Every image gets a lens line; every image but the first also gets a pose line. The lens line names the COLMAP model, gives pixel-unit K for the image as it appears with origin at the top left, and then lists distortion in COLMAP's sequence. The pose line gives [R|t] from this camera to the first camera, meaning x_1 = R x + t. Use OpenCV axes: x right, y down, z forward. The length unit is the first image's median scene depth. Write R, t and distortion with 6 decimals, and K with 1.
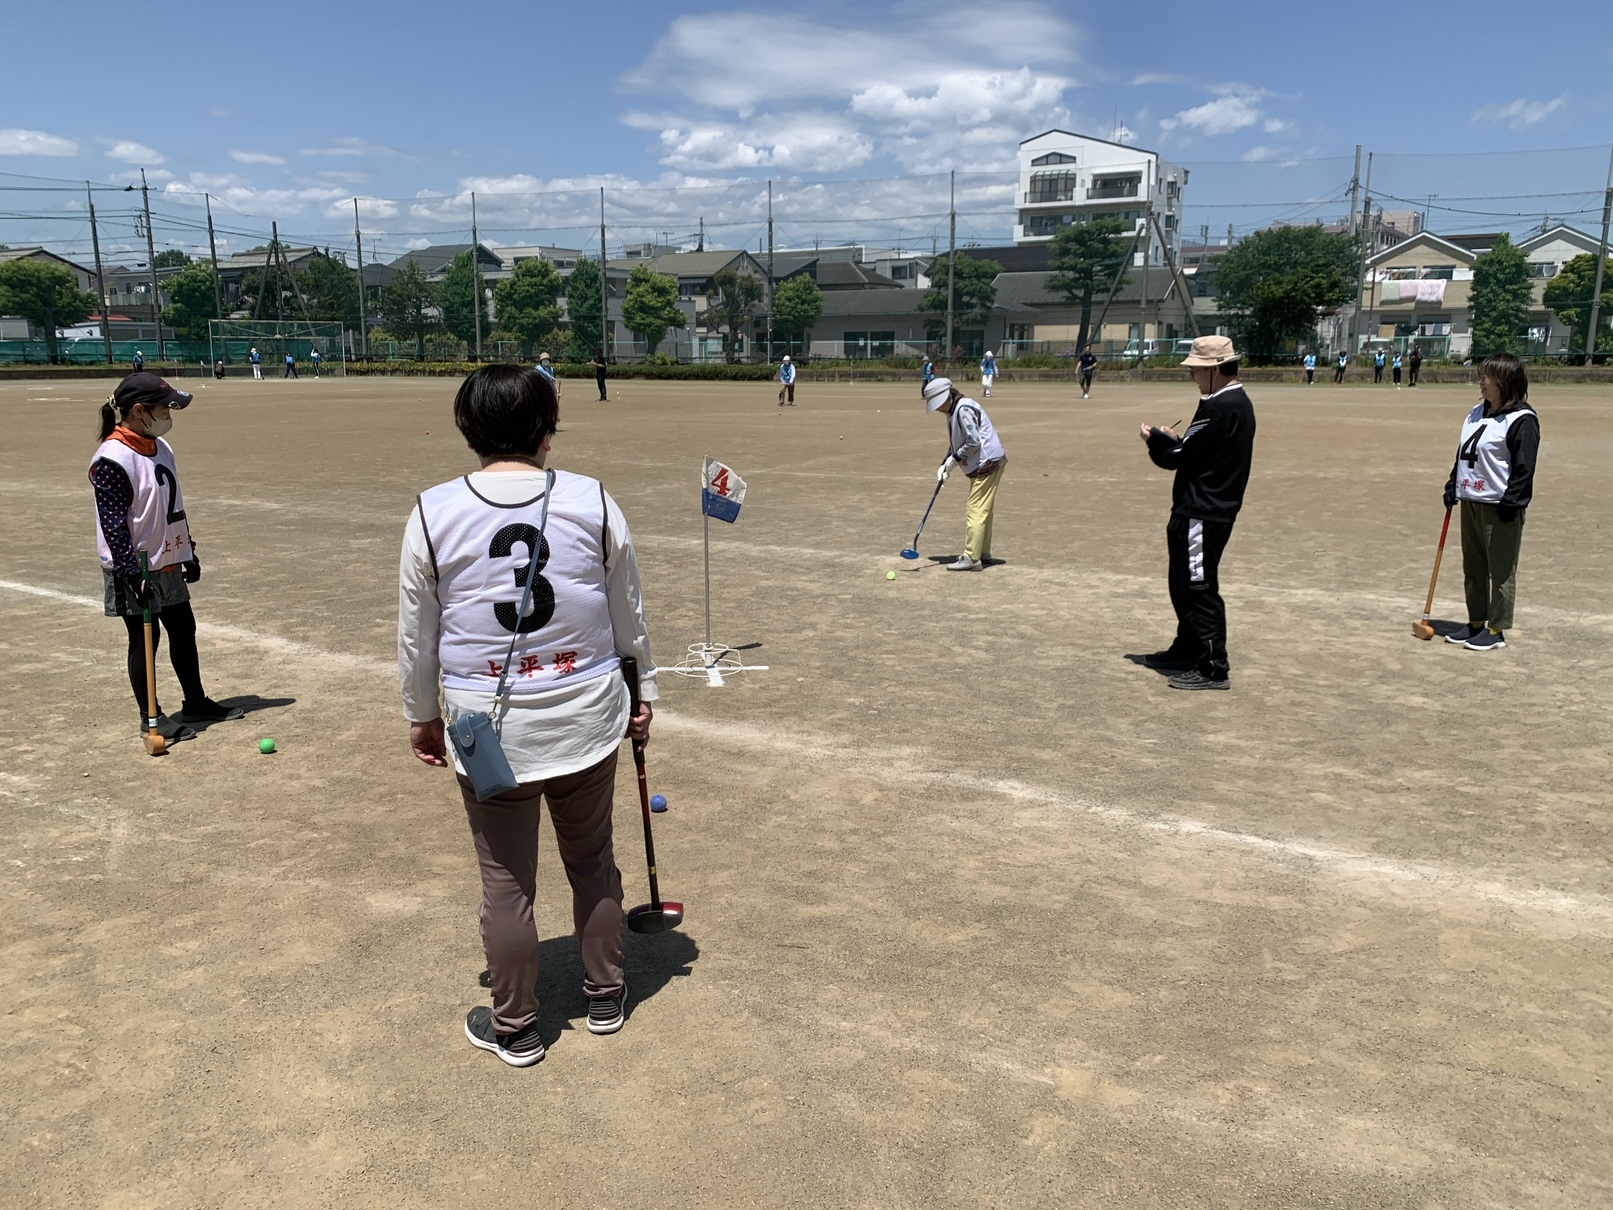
lens RADIAL K [[1239.5, 0, 806.5], [0, 1239.5, 605.0], [0, 0, 1]] dist [0.002905, -0.038529]
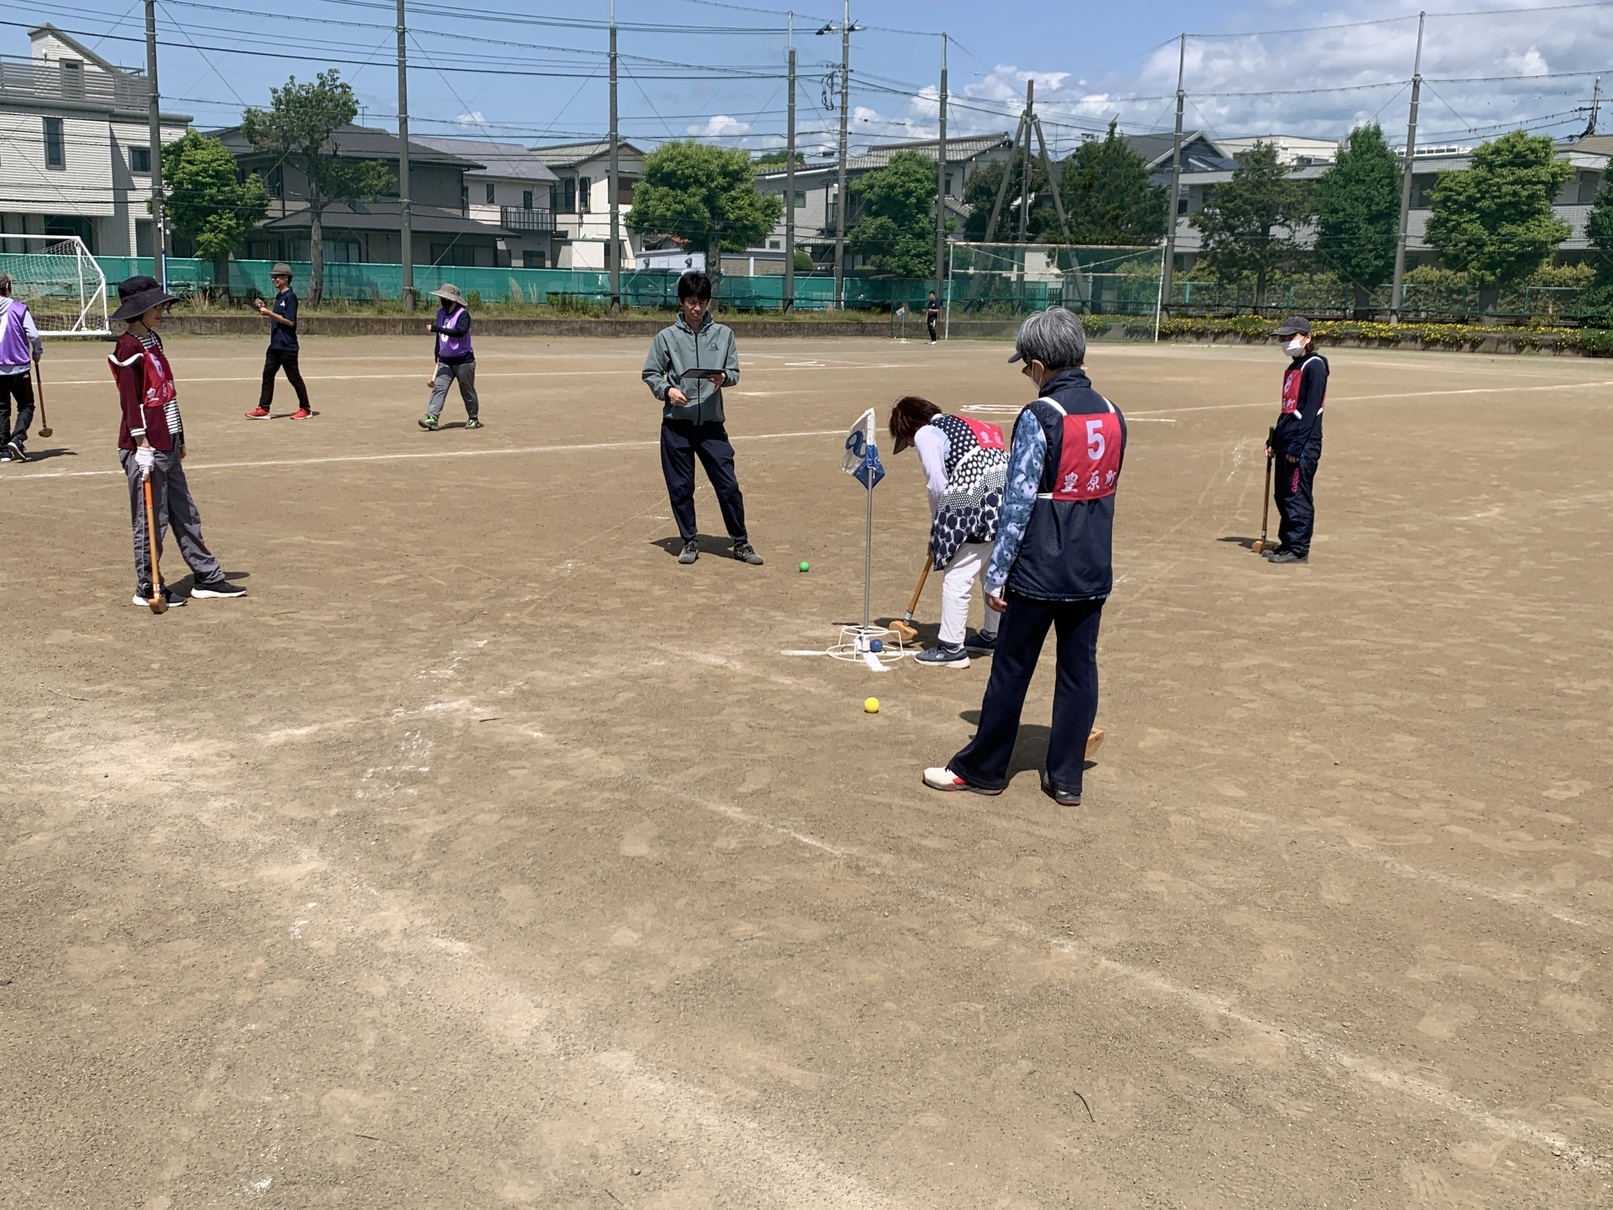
lens RADIAL K [[1657.4, 0, 806.5], [0, 1657.4, 605.0], [0, 0, 1]] dist [0.016796, 0.009485]
pose [[0.938905, 0.078393, -0.335131, -0.259668], [-0.084171, 0.996448, -0.002727, -0.046671], [0.333726, 0.030768, 0.942168, 0.220482]]
